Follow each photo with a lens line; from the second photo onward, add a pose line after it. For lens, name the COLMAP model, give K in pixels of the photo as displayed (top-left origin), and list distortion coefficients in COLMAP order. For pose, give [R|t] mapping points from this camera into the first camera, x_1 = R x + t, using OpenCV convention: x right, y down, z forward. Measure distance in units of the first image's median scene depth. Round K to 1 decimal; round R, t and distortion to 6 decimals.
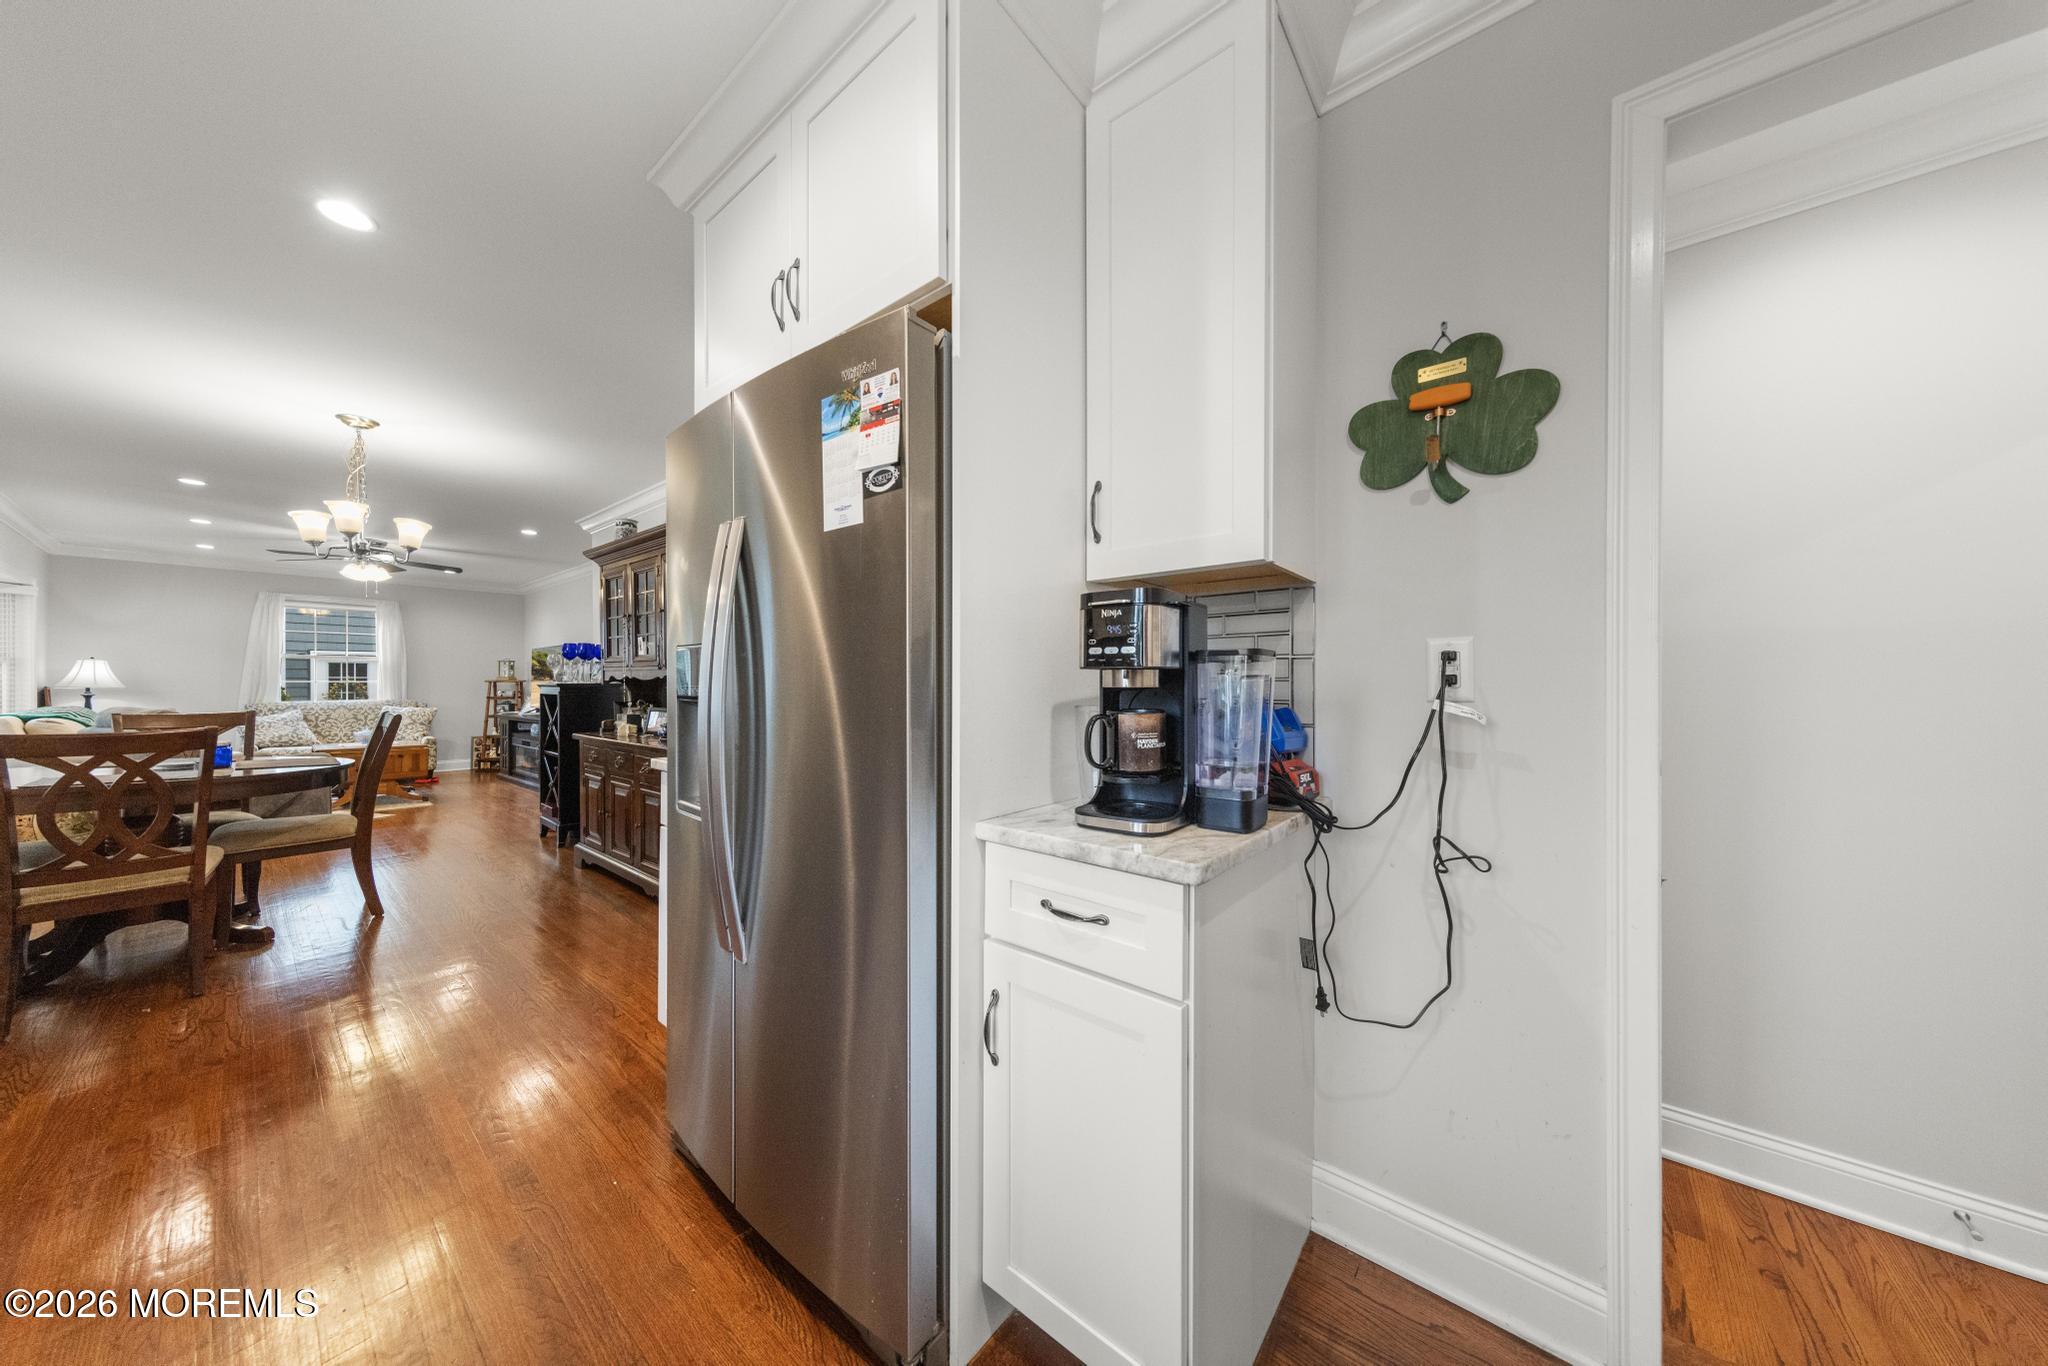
lens RADIAL K [[641.9, 0, 1031.5], [0, 641.9, 683.5], [0, 0, 1]] dist [0.007209, -0.000104]
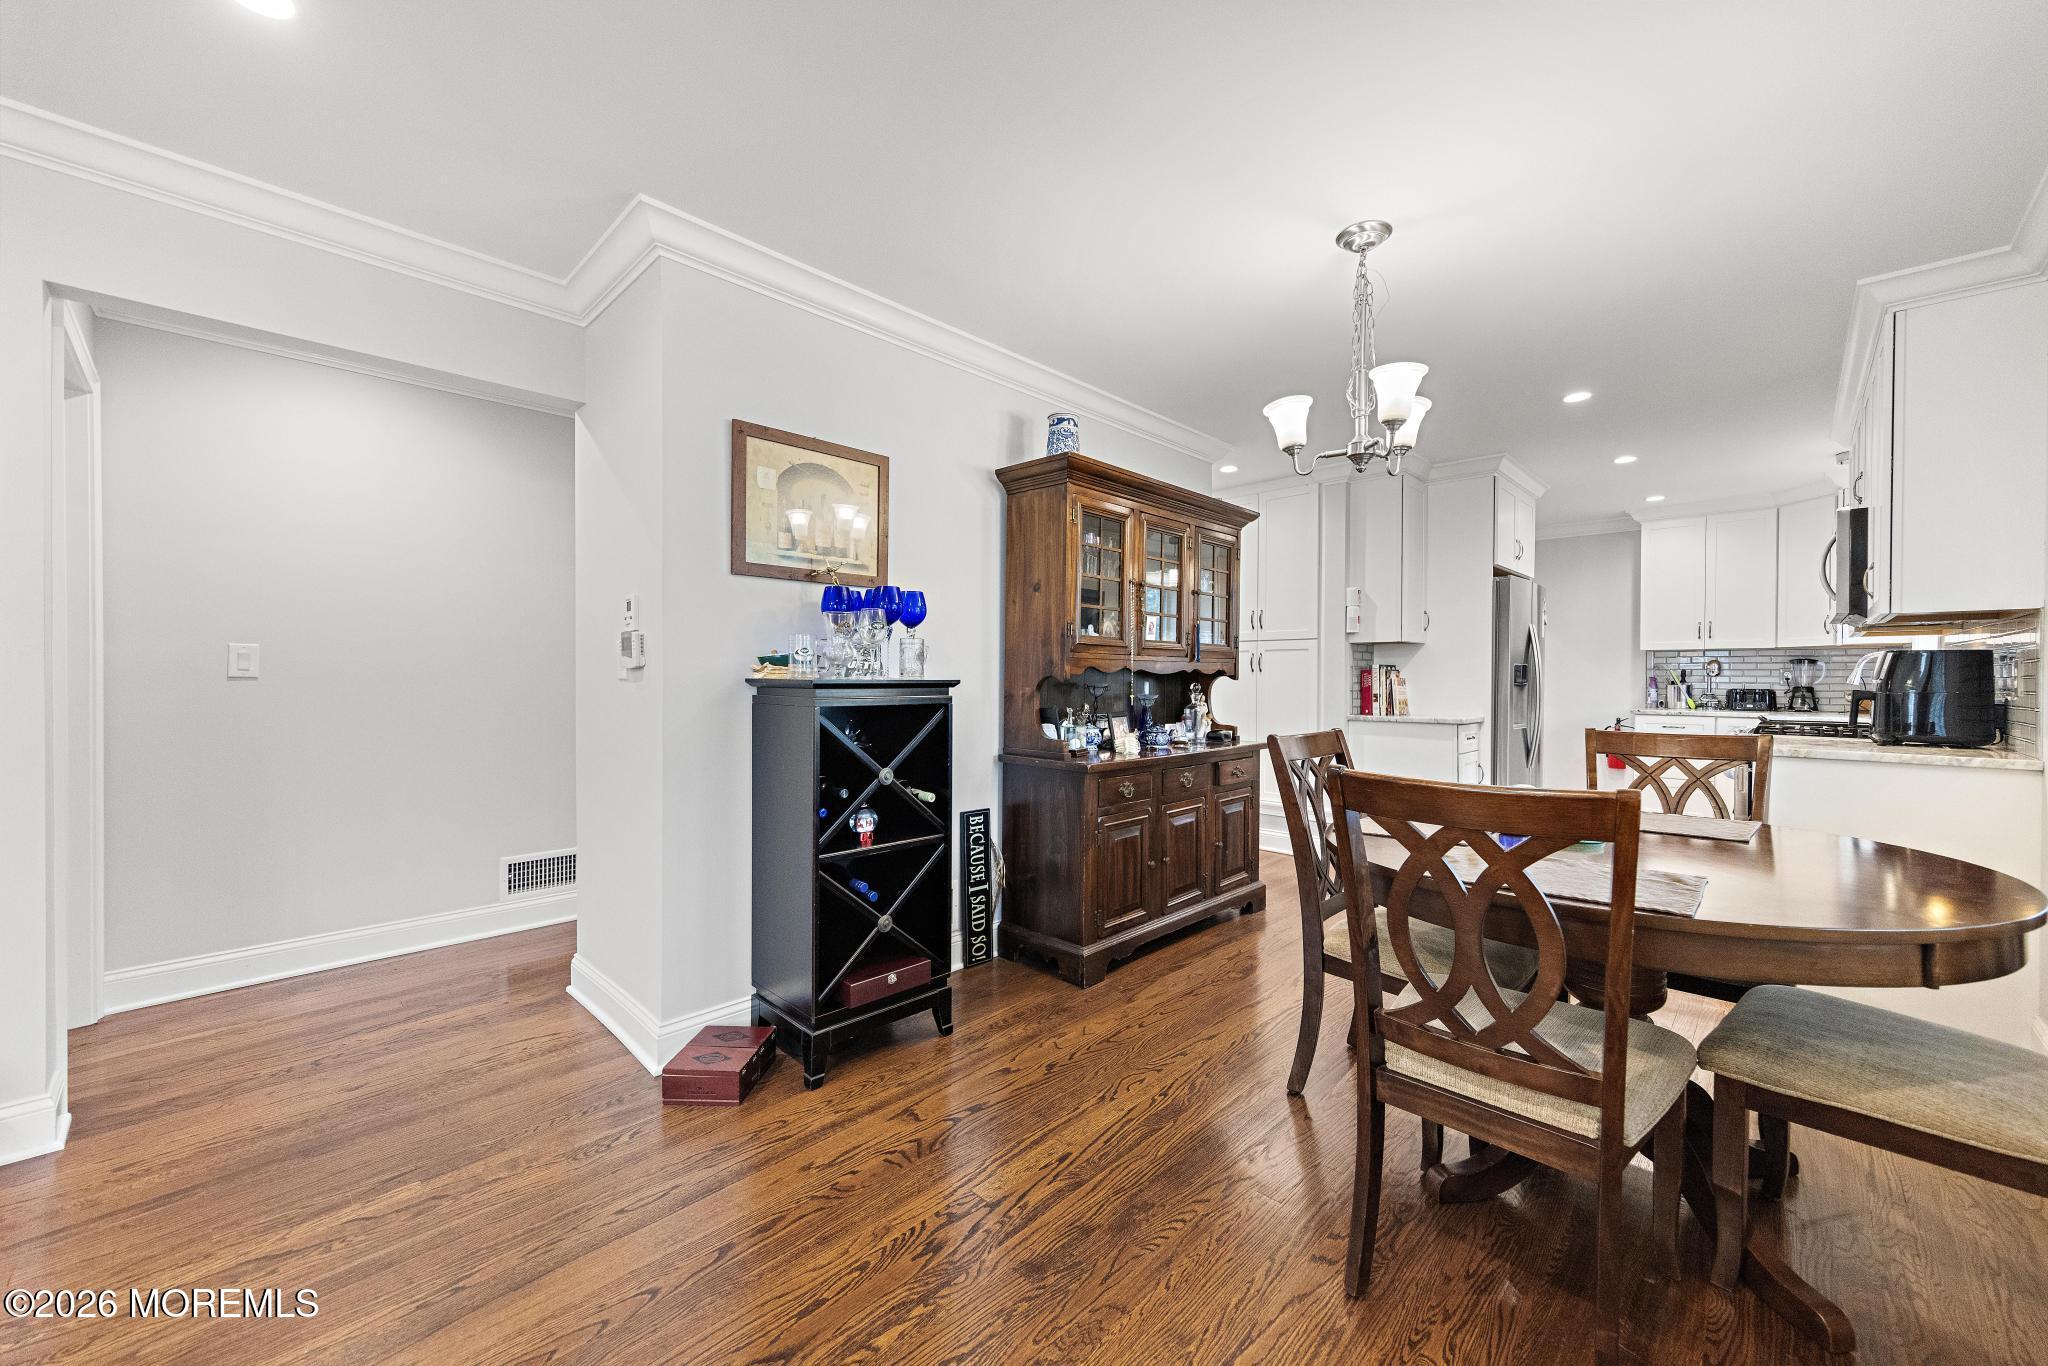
lens RADIAL K [[778.4, 0, 1031.2], [0, 778.4, 682.9], [0, 0, 1]] dist [0.002721, 0.000277]
pose [[0.090388, -0.010790, 0.995848, -1.384425], [-0.001603, 0.999938, 0.010980, -0.003747], [-0.995905, -0.002589, 0.090365, 0.962667]]
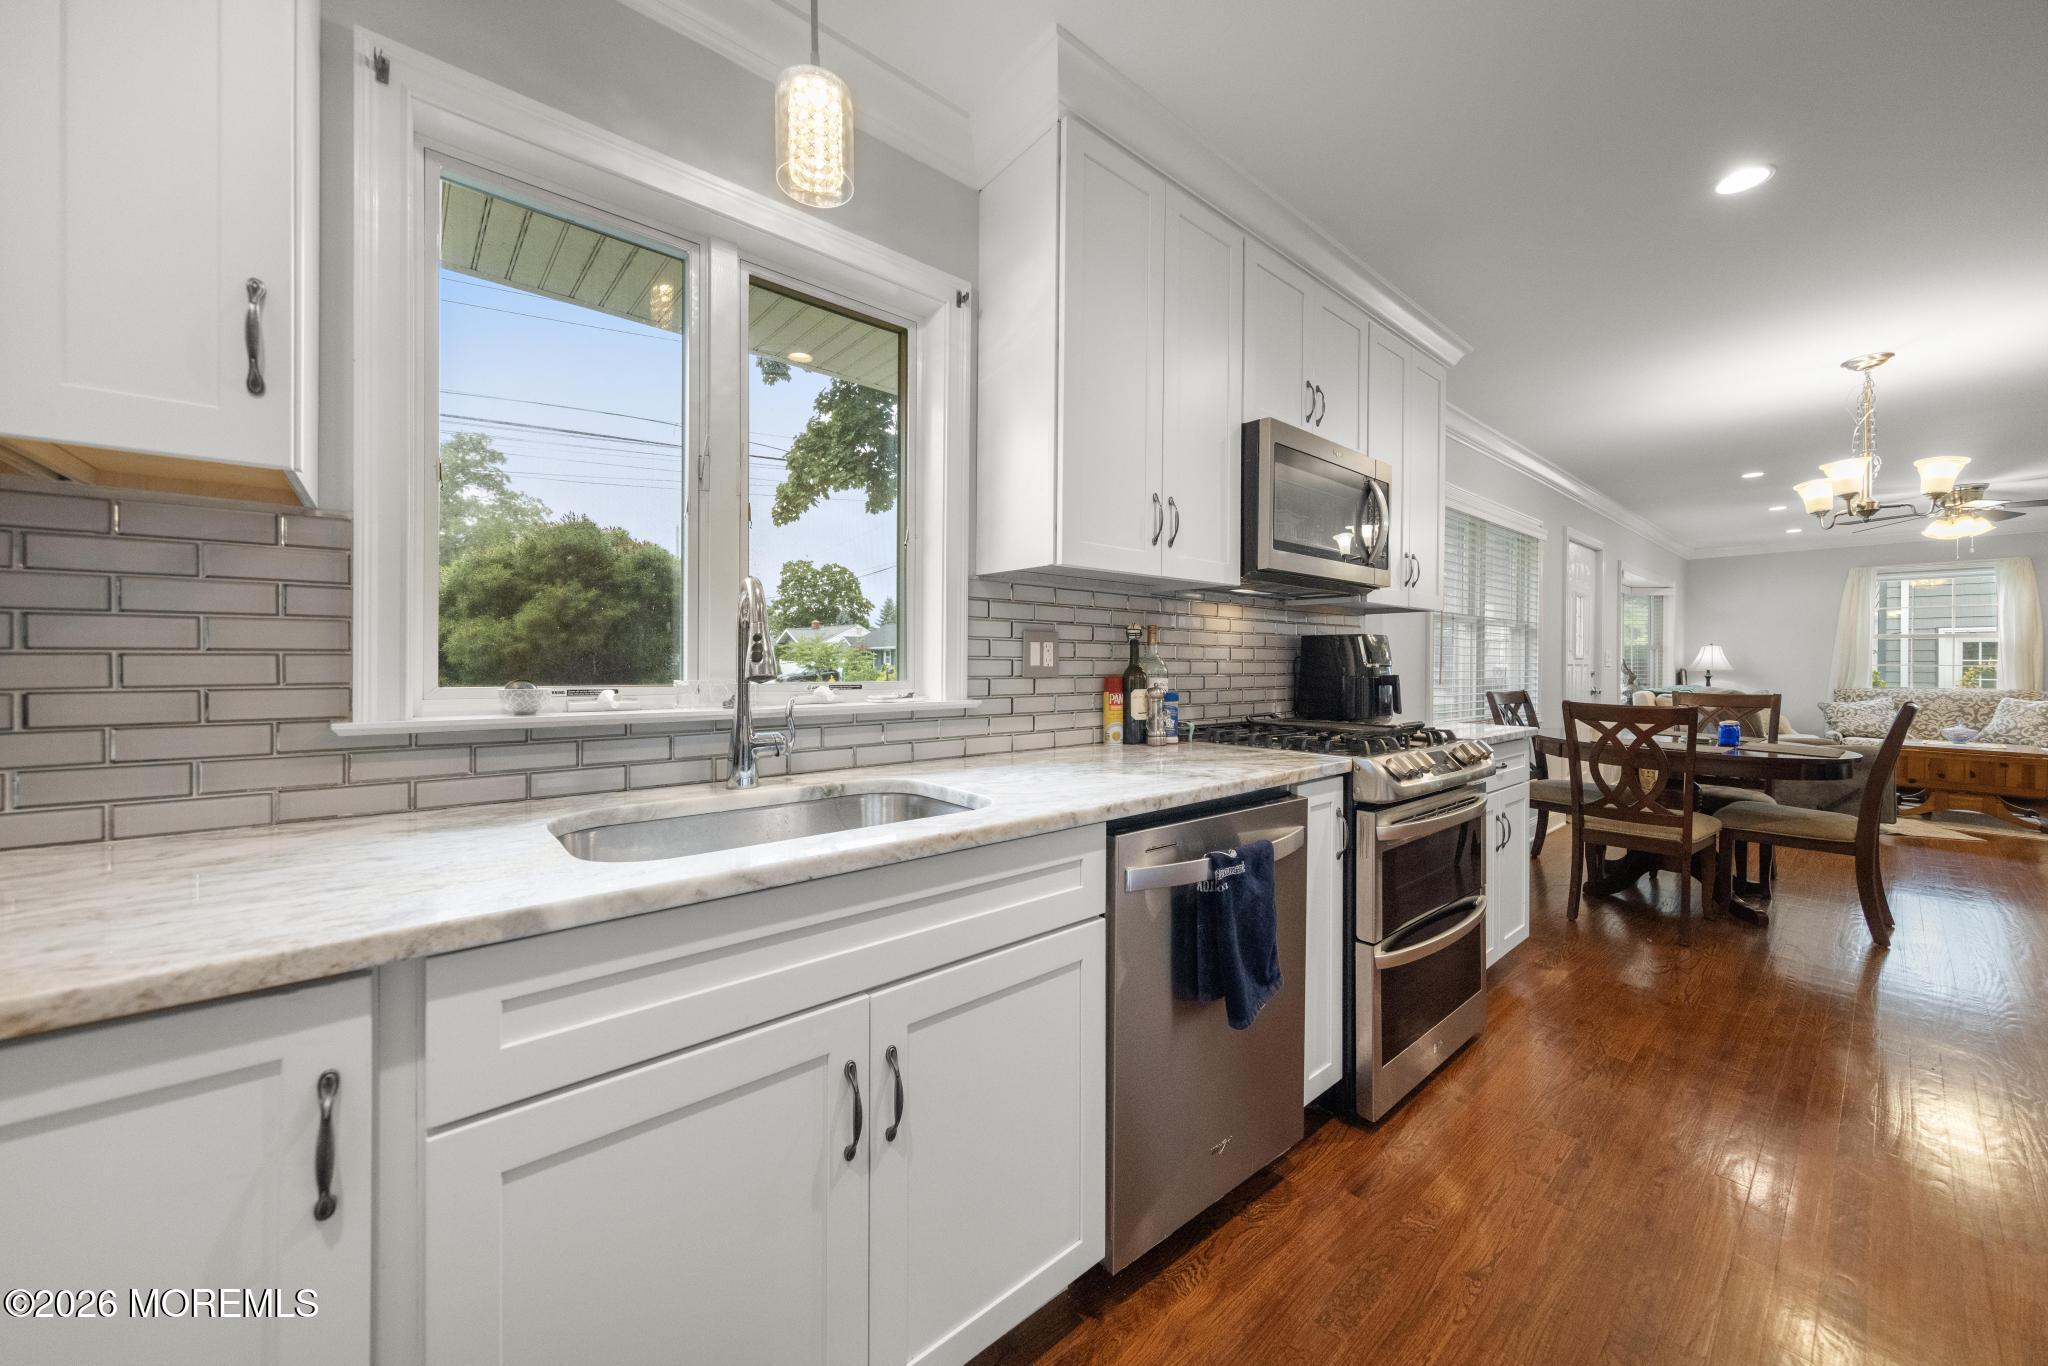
lens RADIAL K [[731.5, 0, 1033.2], [0, 731.5, 663.3], [0, 0, 1]] dist [0.002336, 0.000025]
pose [[-0.181107, 0.001053, -0.983463, 0.090290], [-0.006792, 0.999974, 0.002321, 0.000132], [0.983440, 0.007100, -0.181095, 0.072095]]
